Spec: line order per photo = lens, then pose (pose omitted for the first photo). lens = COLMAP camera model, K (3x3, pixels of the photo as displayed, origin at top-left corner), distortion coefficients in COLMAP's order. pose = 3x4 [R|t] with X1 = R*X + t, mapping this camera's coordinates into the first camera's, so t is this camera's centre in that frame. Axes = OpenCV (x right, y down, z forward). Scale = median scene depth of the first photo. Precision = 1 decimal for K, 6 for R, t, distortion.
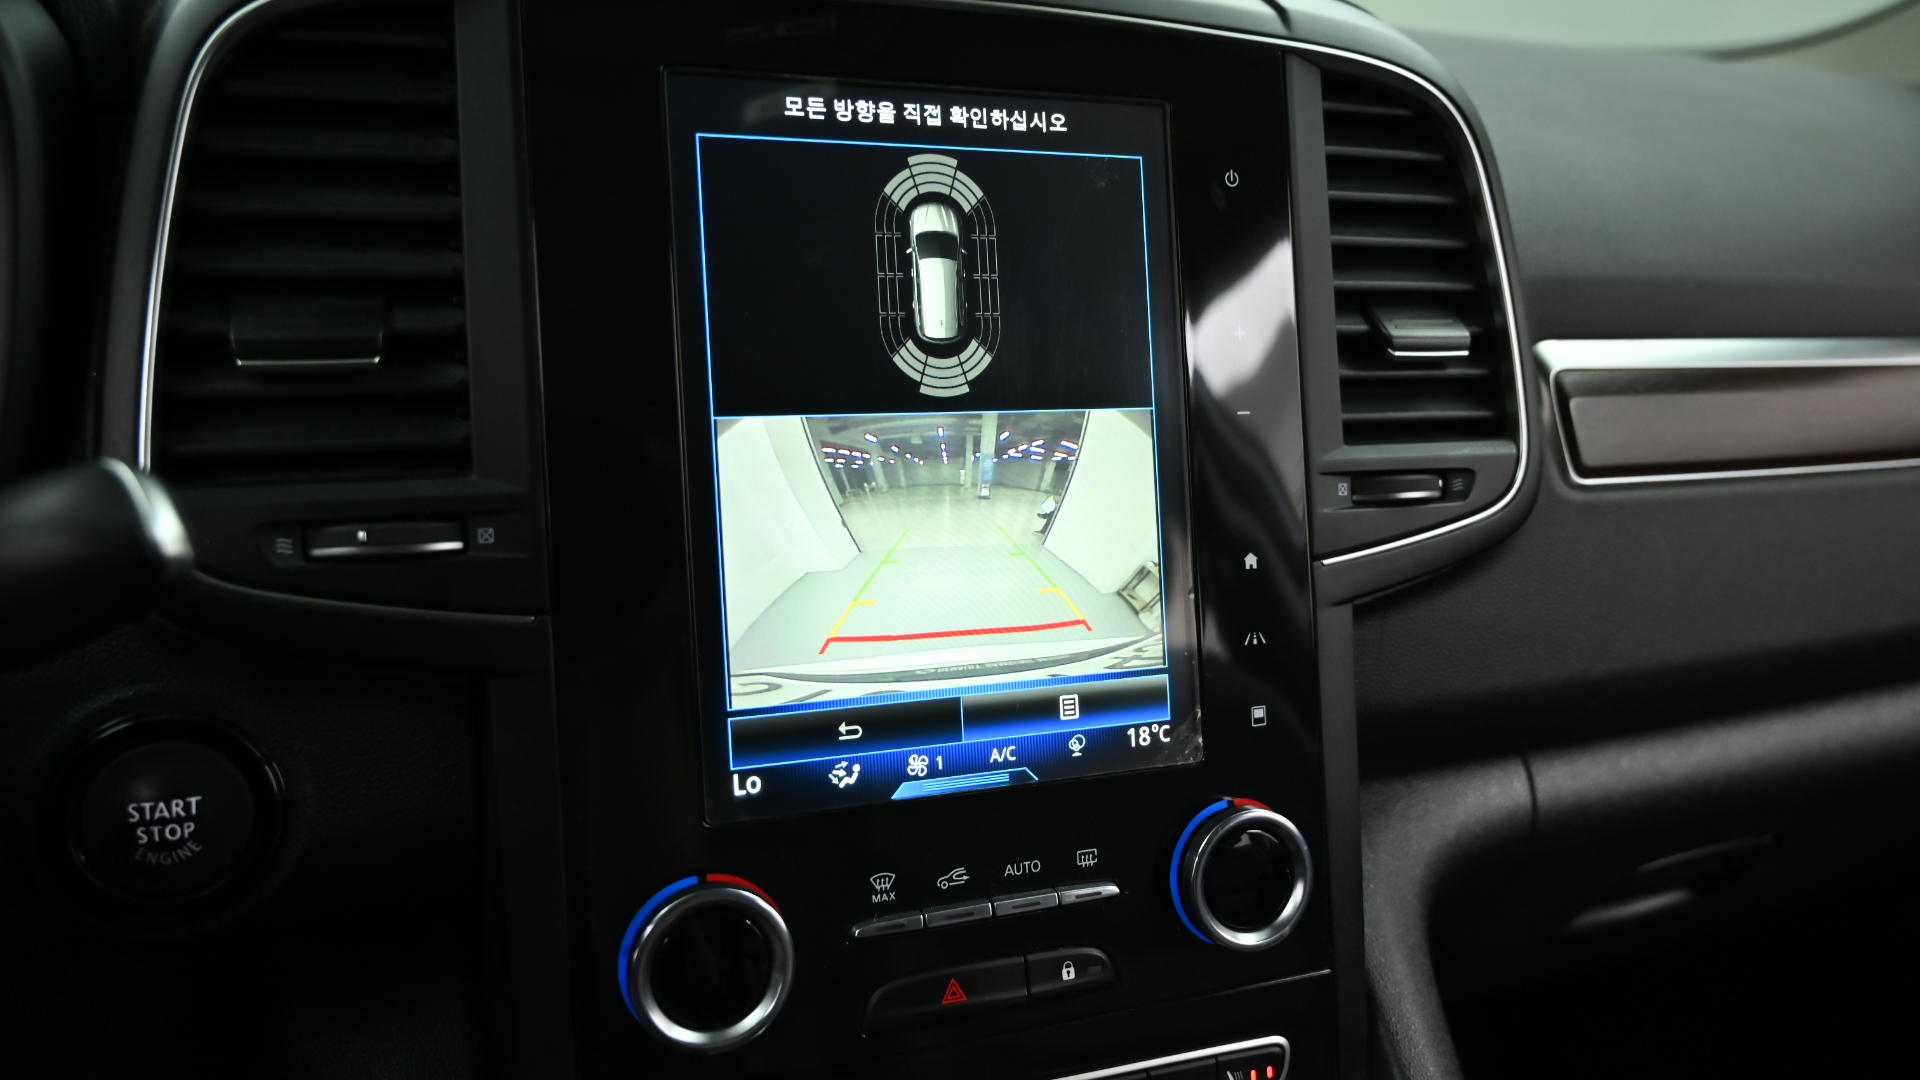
lens RADIAL K [[1308.8, 0, 961.7], [0, 1308.8, 529.1], [0, 0, 1]] dist [-0.003161, -0.002896]
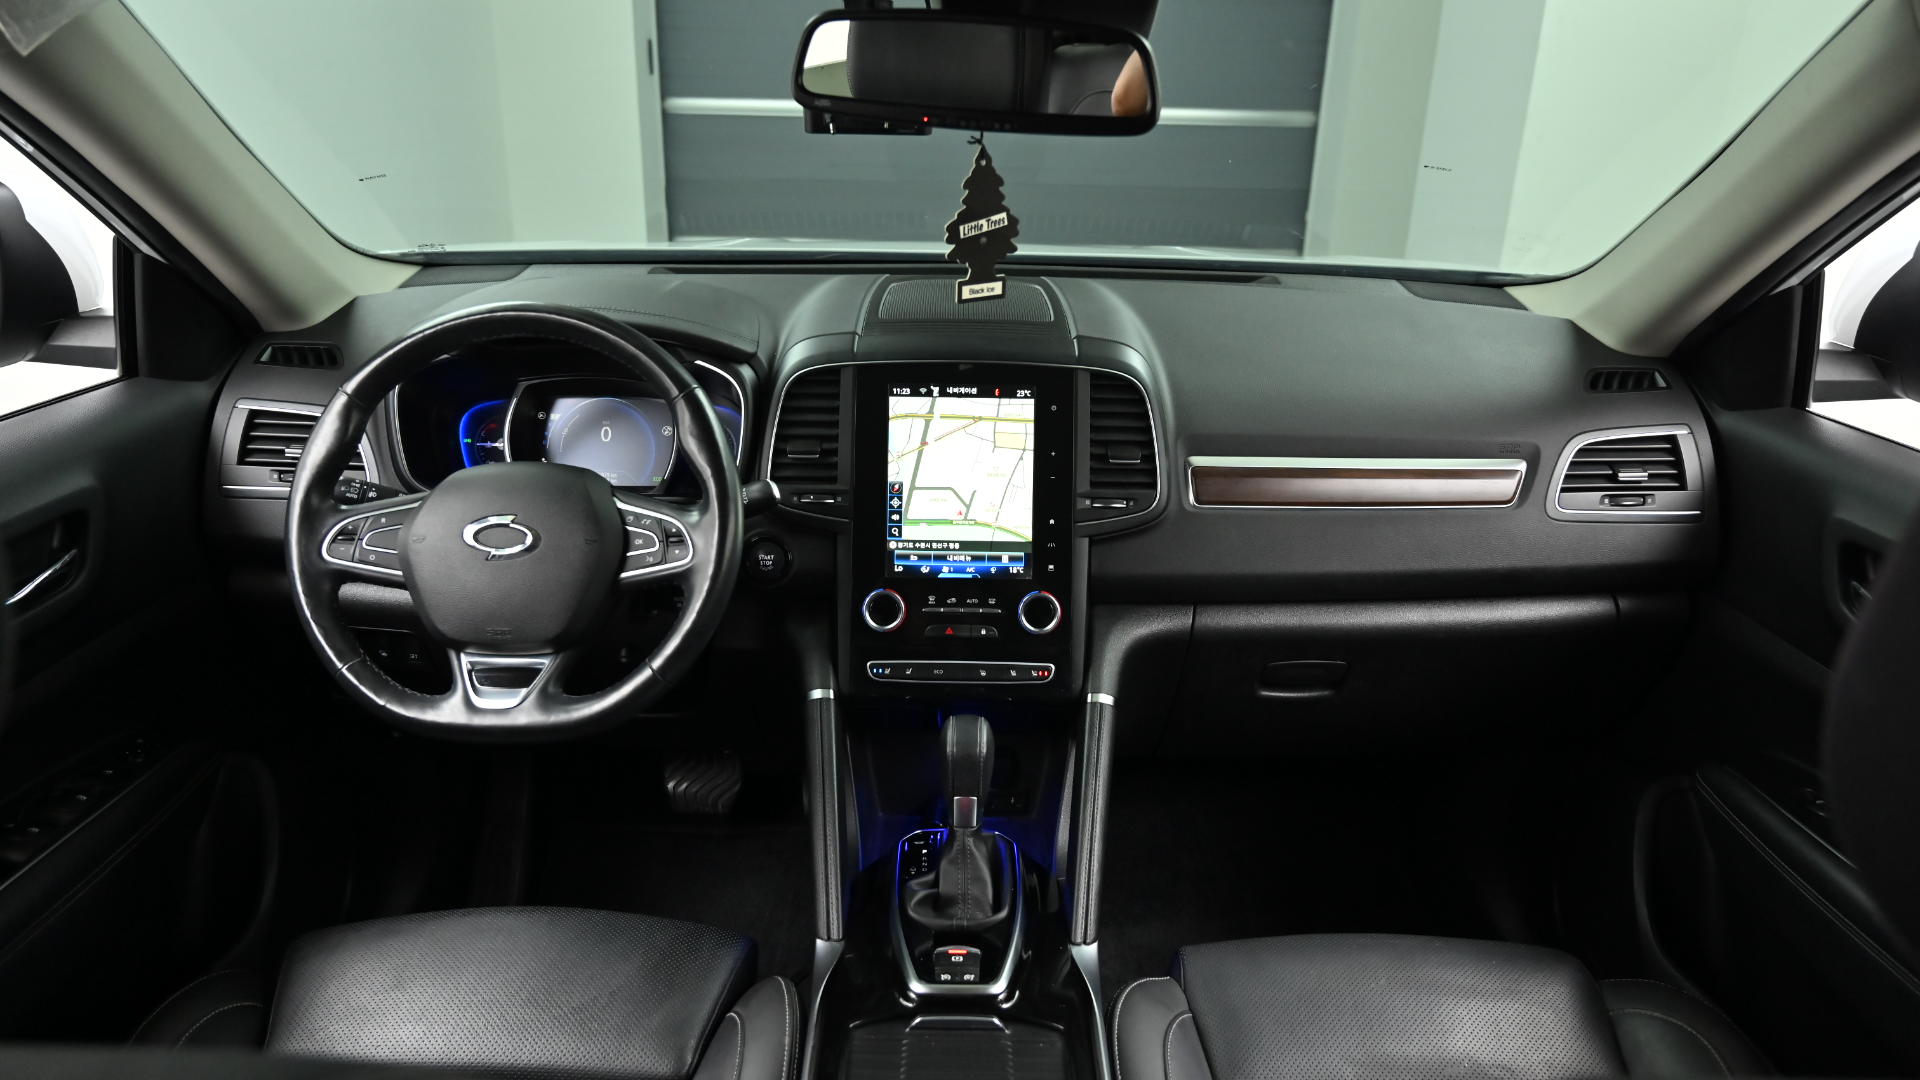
lens RADIAL K [[1308.8, 0, 961.7], [0, 1308.8, 529.1], [0, 0, 1]] dist [-0.003161, -0.002896]
pose [[0.937181, 0.070091, -0.341730, 1.287387], [-0.068456, 0.997512, 0.016857, 0.003011], [0.342061, 0.007596, 0.939647, -2.495877]]
